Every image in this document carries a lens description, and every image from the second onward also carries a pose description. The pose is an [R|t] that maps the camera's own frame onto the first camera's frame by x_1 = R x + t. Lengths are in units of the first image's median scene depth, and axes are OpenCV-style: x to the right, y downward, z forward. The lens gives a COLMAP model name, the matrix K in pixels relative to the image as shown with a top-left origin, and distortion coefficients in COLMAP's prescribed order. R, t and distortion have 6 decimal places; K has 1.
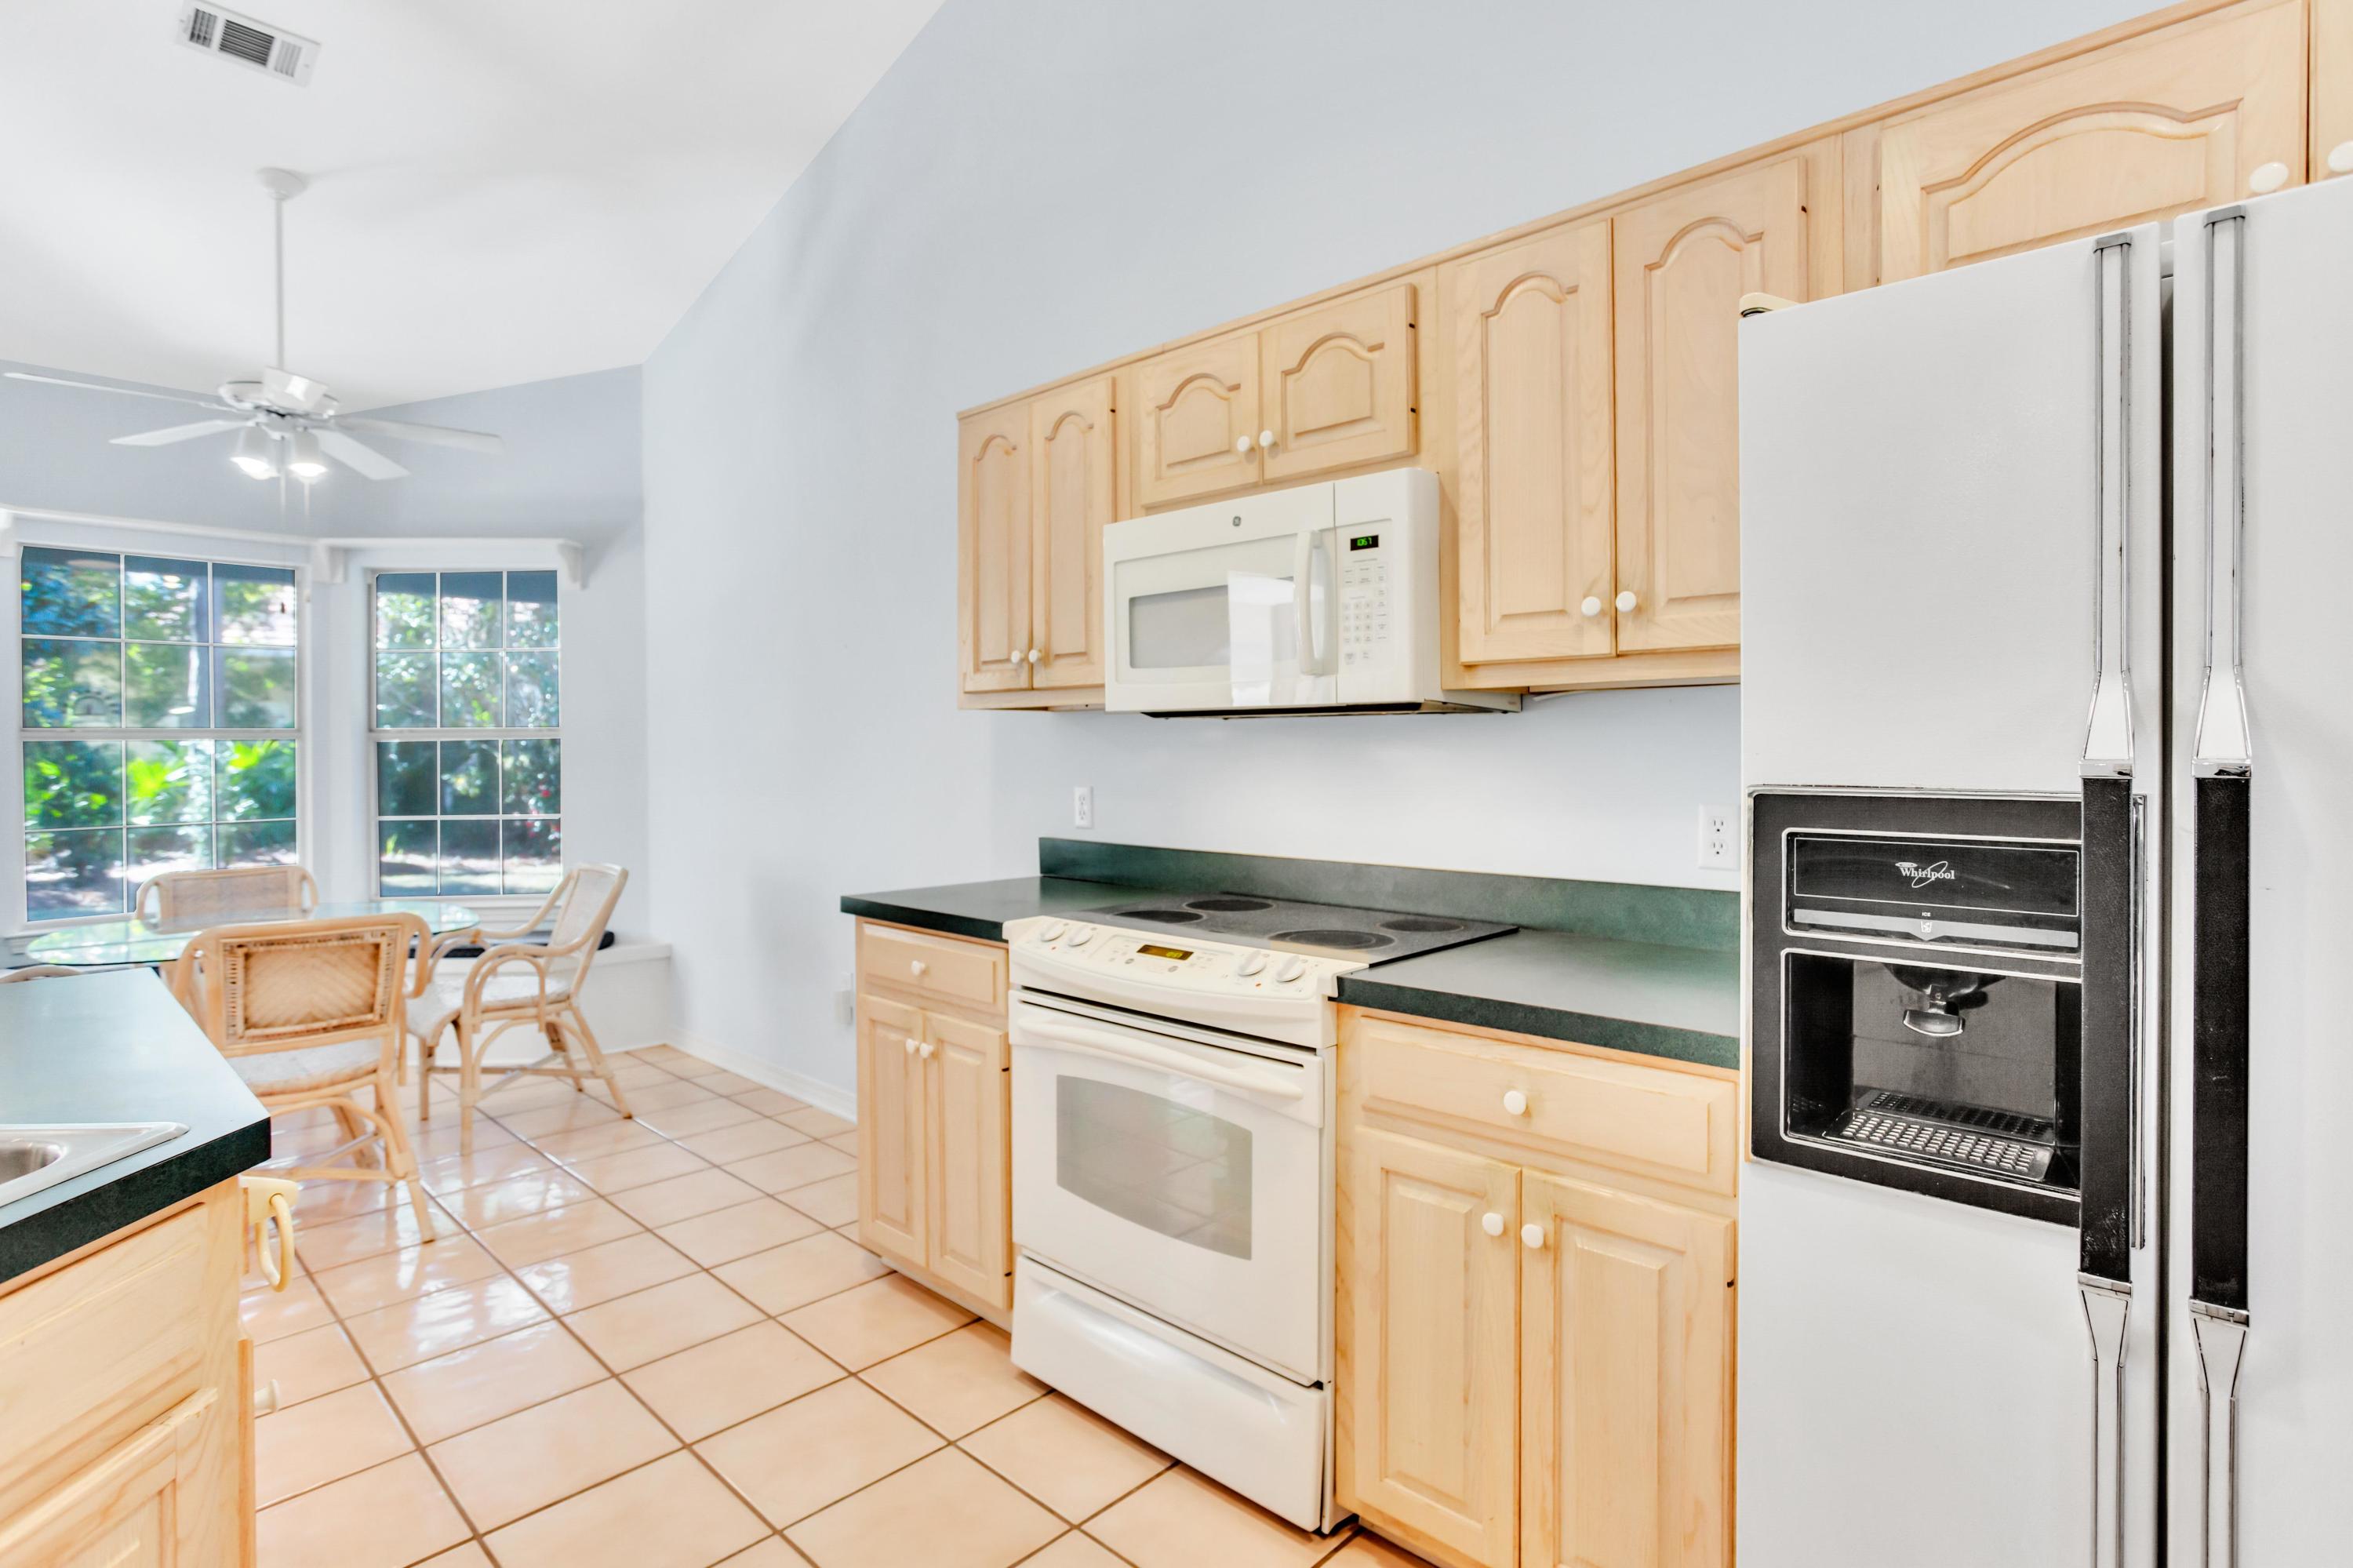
lens RADIAL K [[1136.4, 0, 1186.7], [0, 1136.4, 764.0], [0, 0, 1]] dist [-0.041082, 0.008233]
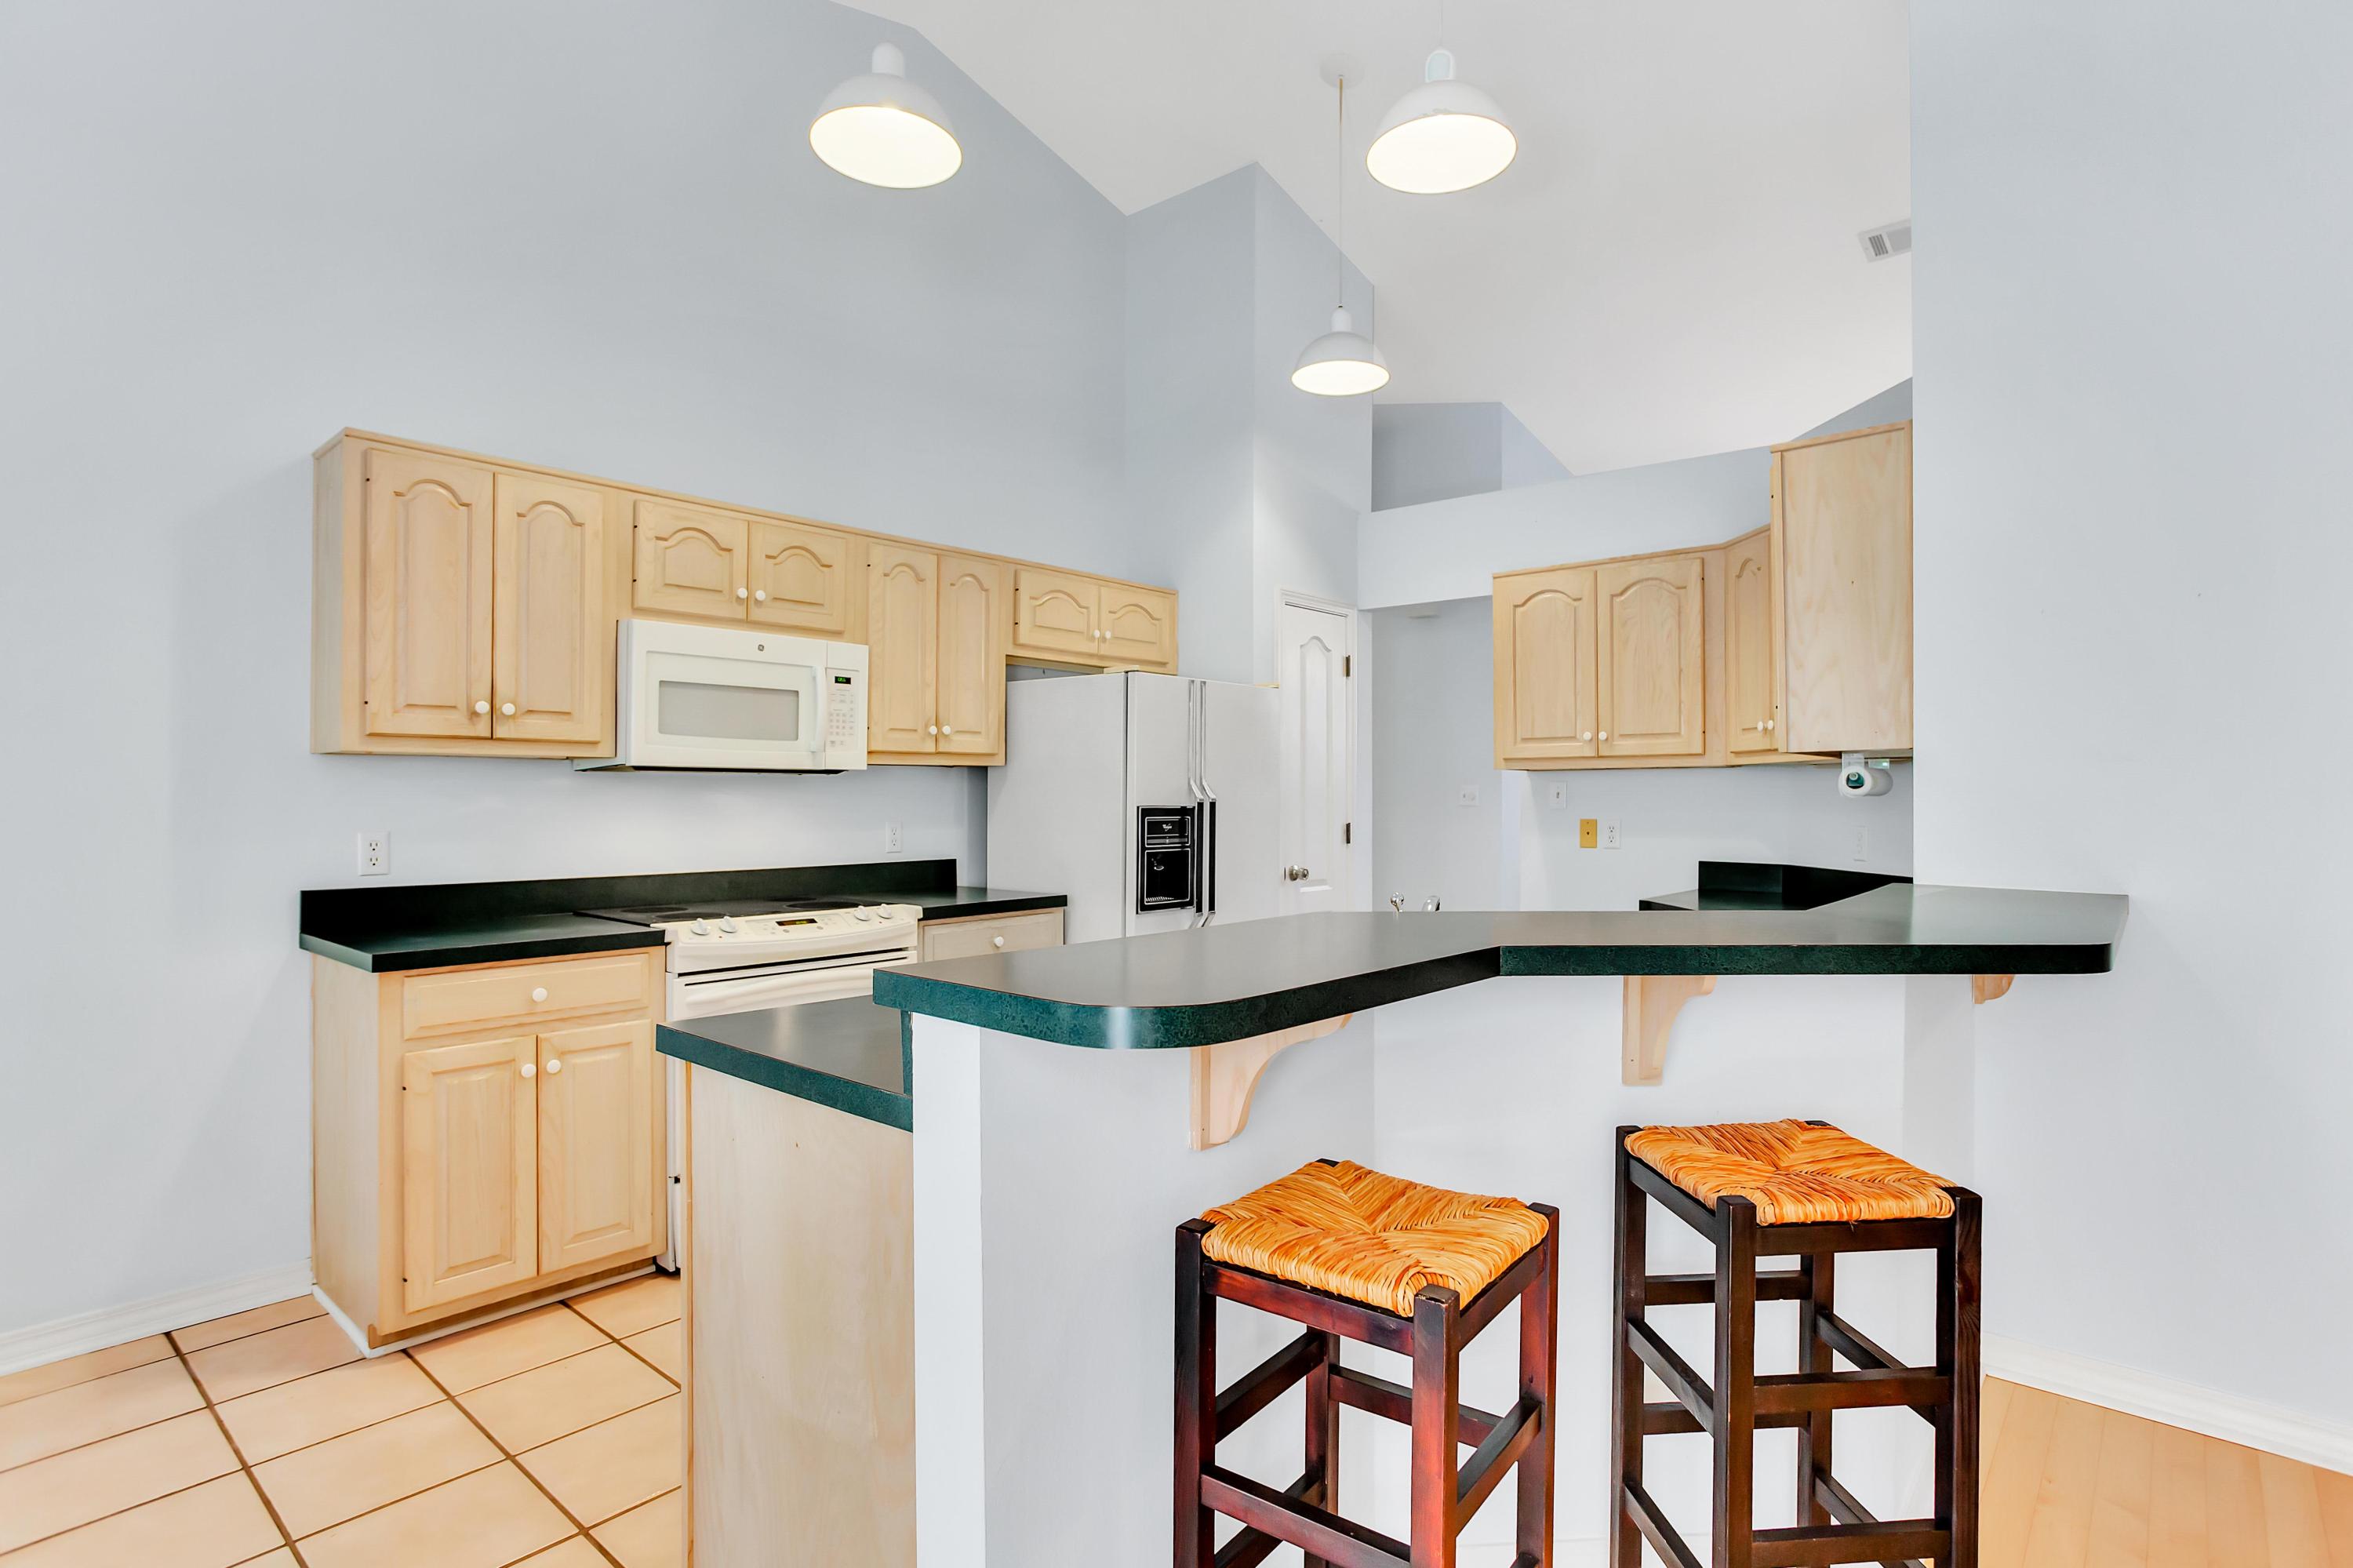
lens RADIAL K [[1136.4, 0, 1184.3], [0, 1136.4, 794.6], [0, 0, 1]] dist [-0.041082, 0.008233]
pose [[-0.019560, 0.004567, 0.999798, -1.307401], [0.011986, 0.999919, -0.004333, 0.000520], [-0.999737, 0.011898, -0.019613, 0.395133]]
